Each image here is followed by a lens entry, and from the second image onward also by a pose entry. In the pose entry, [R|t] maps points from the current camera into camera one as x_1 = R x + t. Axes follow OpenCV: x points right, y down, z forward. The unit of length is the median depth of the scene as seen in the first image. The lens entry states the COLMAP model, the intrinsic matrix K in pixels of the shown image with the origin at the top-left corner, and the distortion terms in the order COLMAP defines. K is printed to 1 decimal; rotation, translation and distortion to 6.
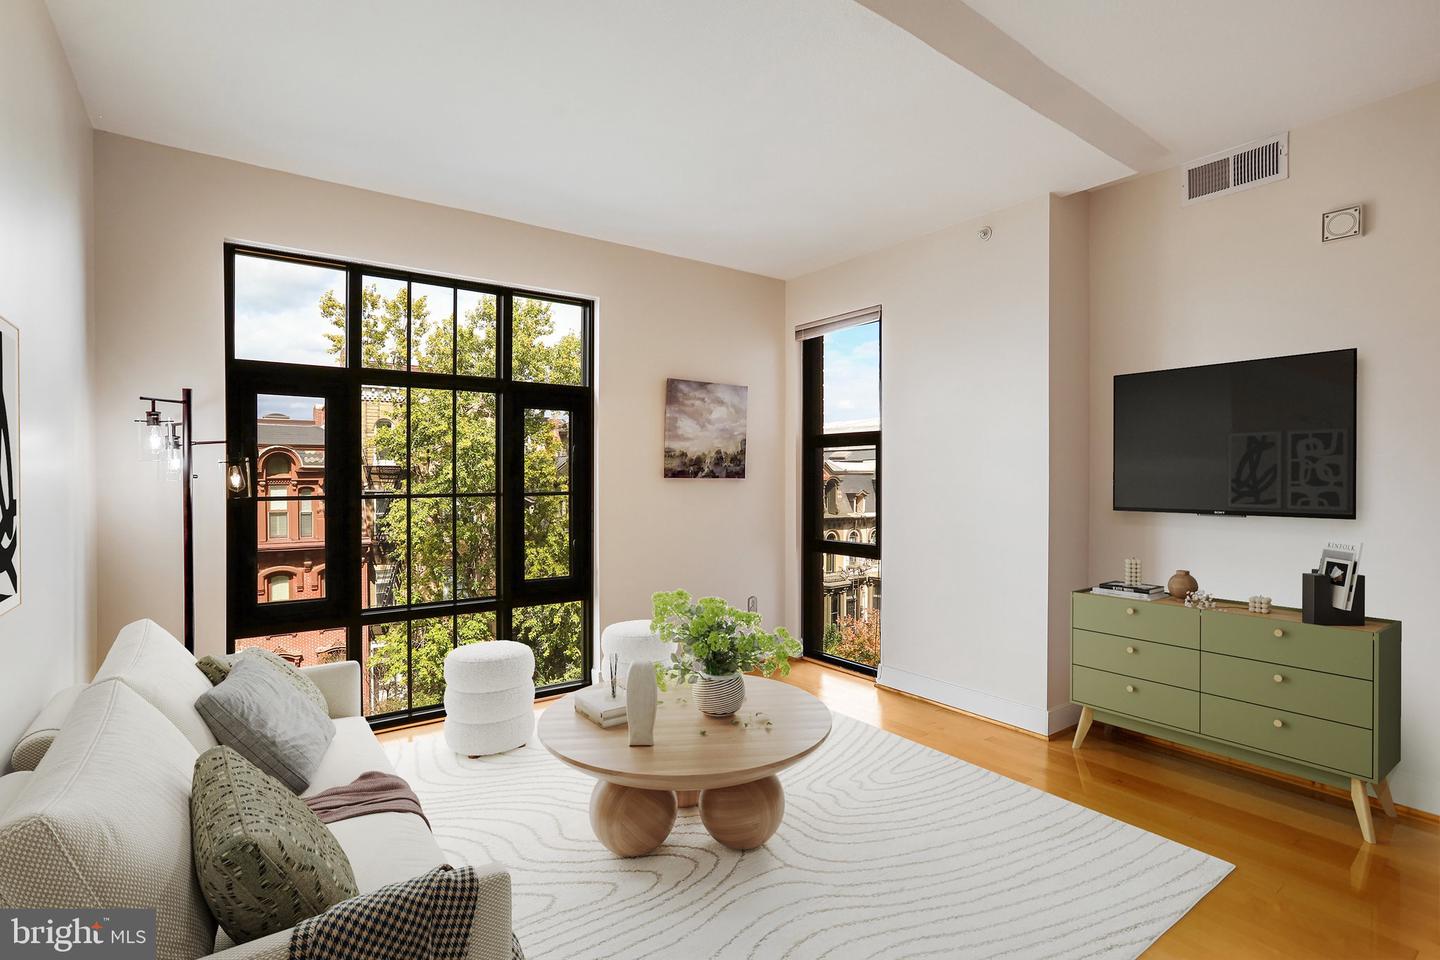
lens RADIAL K [[708.9, 0, 726.4], [0, 708.9, 472.1], [0, 0, 1]] dist [-0.036976, 0.015385]
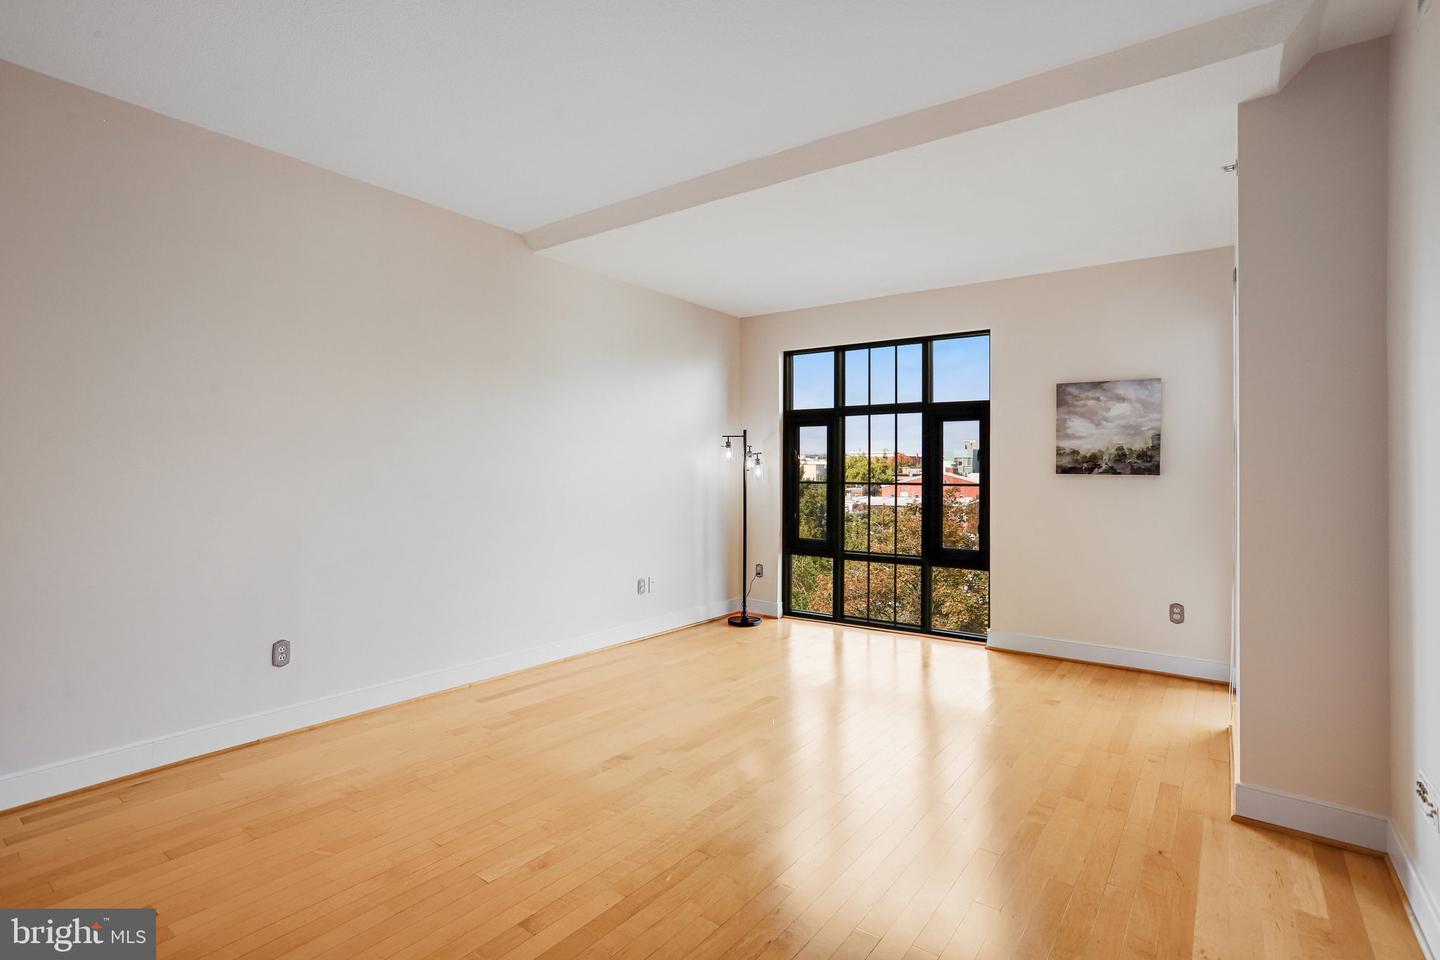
lens RADIAL K [[708.9, 0, 726.4], [0, 708.9, 472.1], [0, 0, 1]] dist [-0.036976, 0.015385]
pose [[0.291772, 0.002820, -0.956484, 0.802503], [-0.002498, 0.999994, 0.002186, 0.004410], [0.956484, 0.001752, 0.291778, 0.181467]]
